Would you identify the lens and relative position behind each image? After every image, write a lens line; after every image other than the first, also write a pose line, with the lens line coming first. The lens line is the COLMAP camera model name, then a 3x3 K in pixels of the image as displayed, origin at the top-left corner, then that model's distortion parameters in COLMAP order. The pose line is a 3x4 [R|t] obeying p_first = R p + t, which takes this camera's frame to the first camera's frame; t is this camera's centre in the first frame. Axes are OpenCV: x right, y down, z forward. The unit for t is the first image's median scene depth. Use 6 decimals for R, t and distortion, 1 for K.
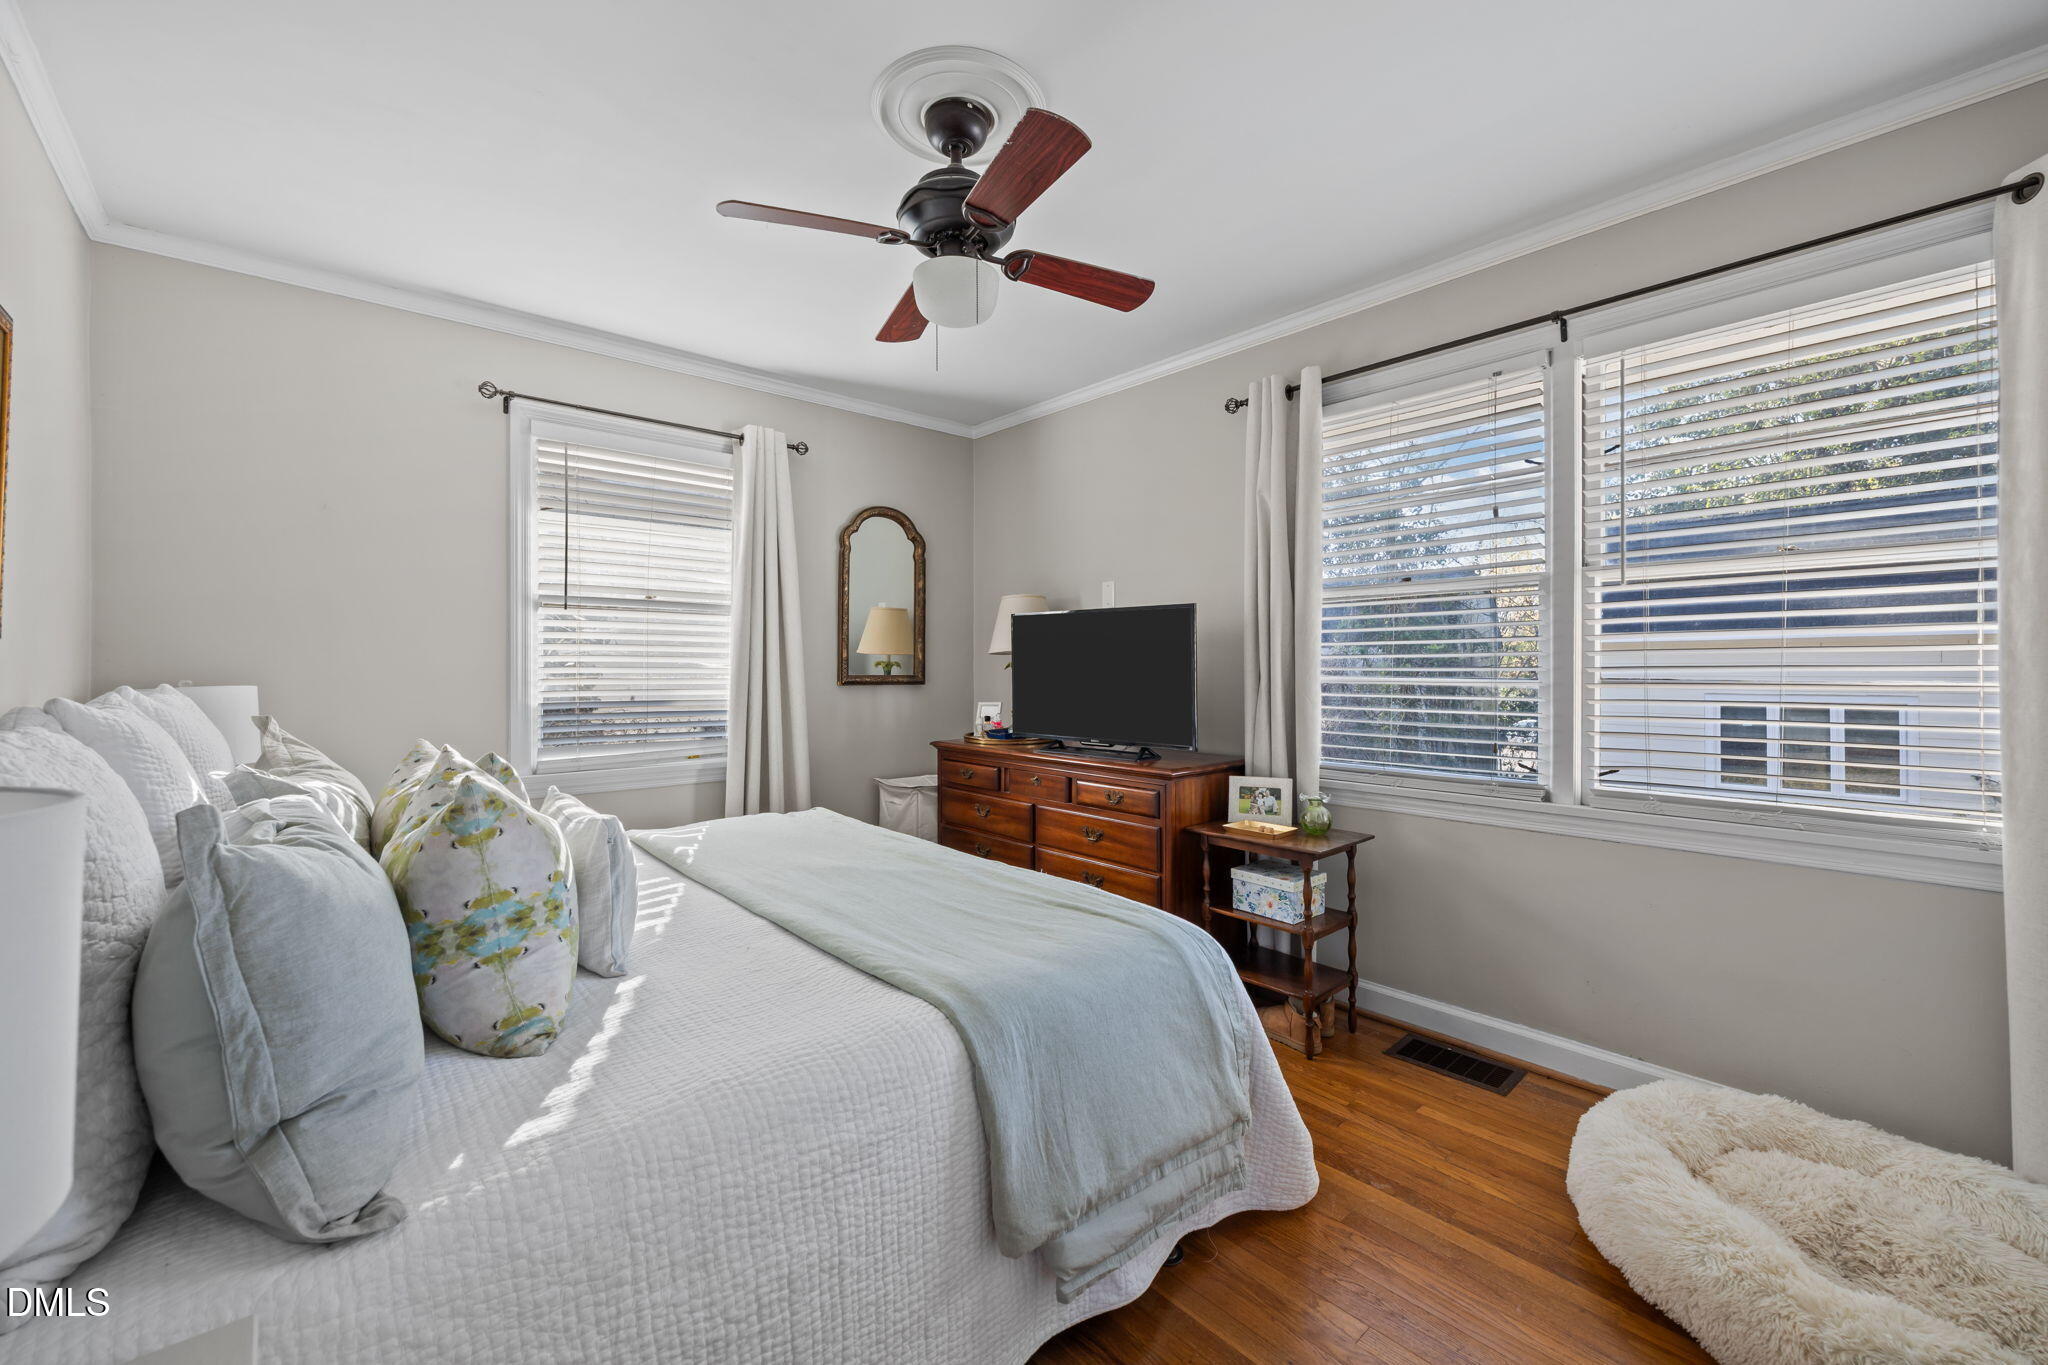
lens RADIAL K [[822.7, 0, 1024.9], [0, 822.7, 672.4], [0, 0, 1]] dist [0.000805, 0.000254]
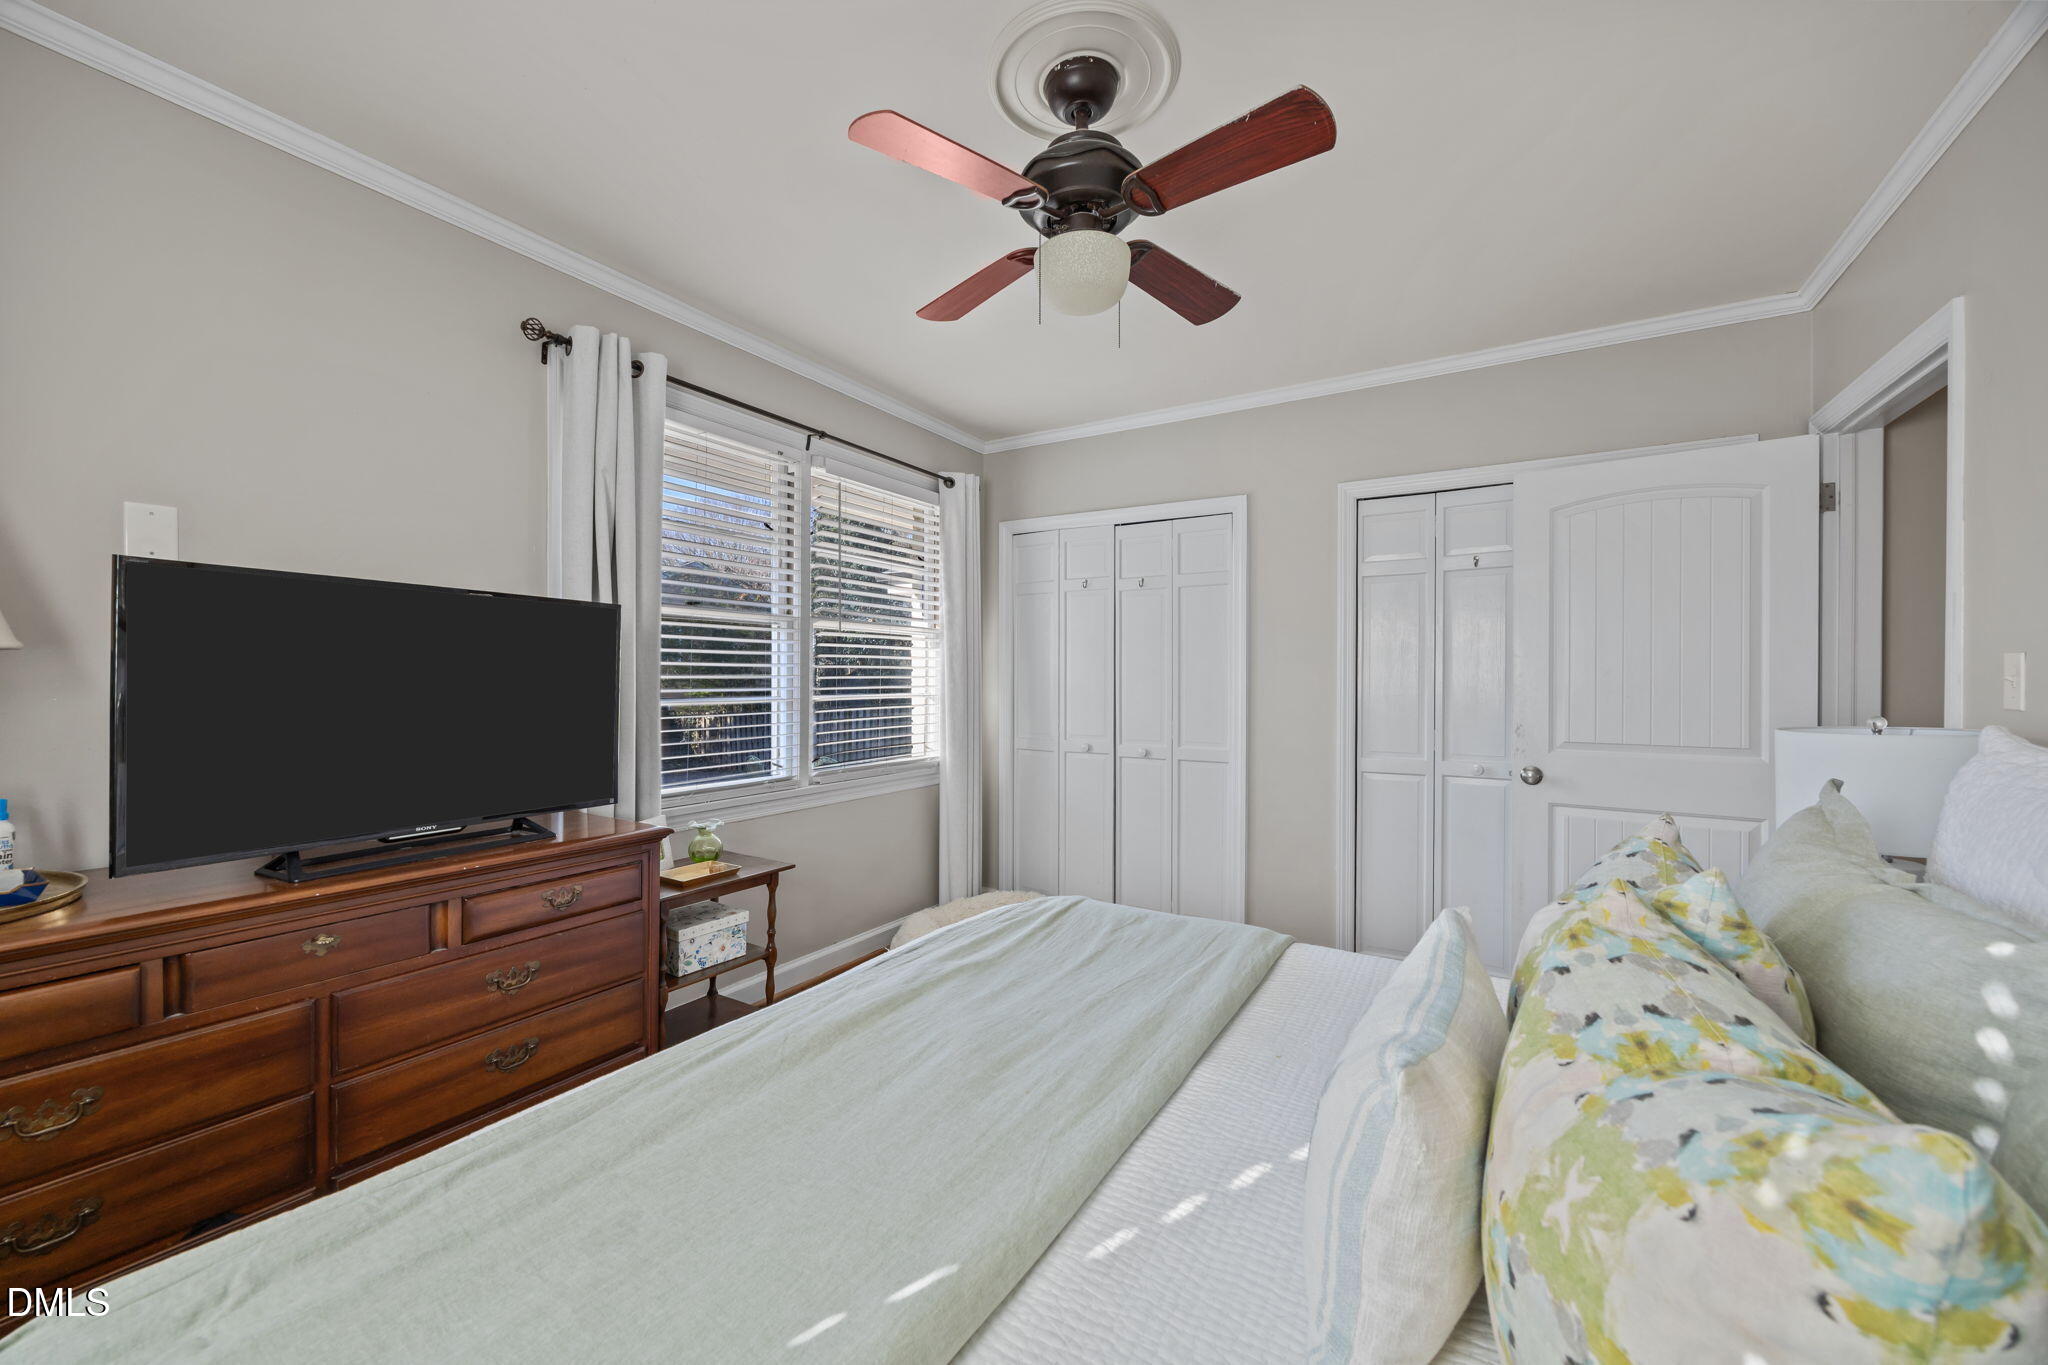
lens RADIAL K [[776.9, 0, 1012.4], [0, 776.9, 685.9], [0, 0, 1]] dist [-0.007456, 0.000257]
pose [[-0.291027, -0.009443, 0.956668, -0.686777], [0.006273, 0.999911, 0.011778, -0.018683], [-0.956694, 0.009429, -0.290942, 1.044358]]
